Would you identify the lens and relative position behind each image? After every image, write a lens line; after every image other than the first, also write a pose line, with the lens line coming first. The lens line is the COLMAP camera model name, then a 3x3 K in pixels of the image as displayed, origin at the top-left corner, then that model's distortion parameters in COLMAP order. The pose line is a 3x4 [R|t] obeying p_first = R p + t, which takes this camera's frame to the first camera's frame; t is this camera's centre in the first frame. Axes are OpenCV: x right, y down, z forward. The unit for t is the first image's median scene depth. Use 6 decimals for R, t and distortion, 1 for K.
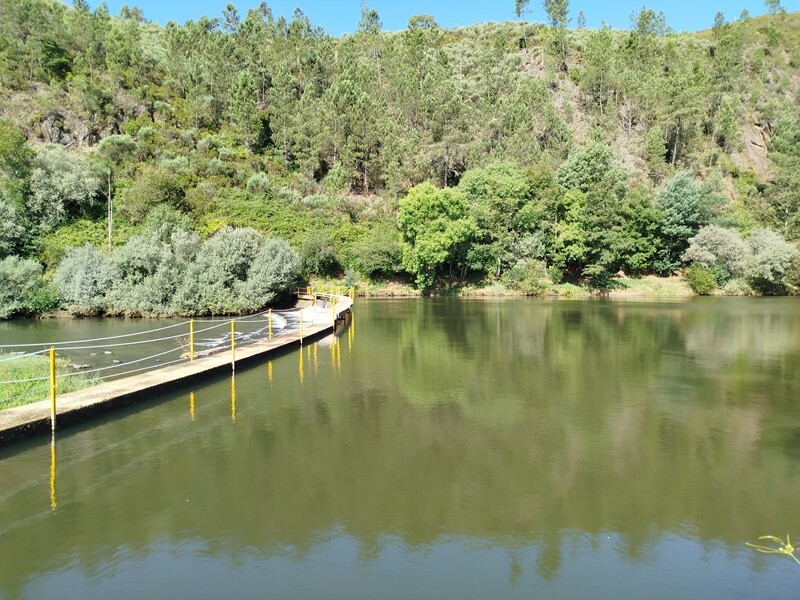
lens RADIAL K [[560.2, 0, 400.0], [0, 560.2, 300.0], [0, 0, 1]] dist [-0.002870, 0.002488]
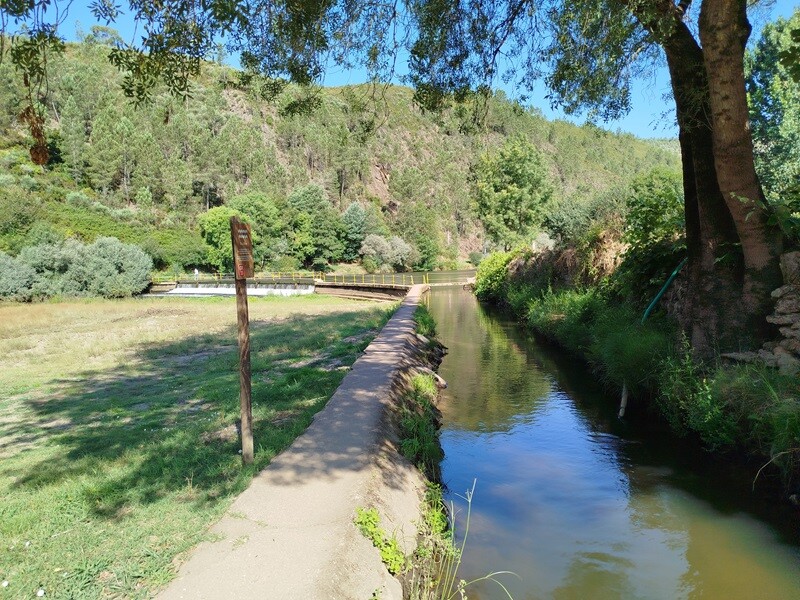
lens RADIAL K [[560.2, 0, 400.0], [0, 560.2, 300.0], [0, 0, 1]] dist [-0.002870, 0.002488]
pose [[0.792555, -0.064410, 0.606389, -0.471649], [0.052438, 0.997921, 0.037461, 0.014090], [-0.607542, 0.002108, 0.794285, -0.474360]]
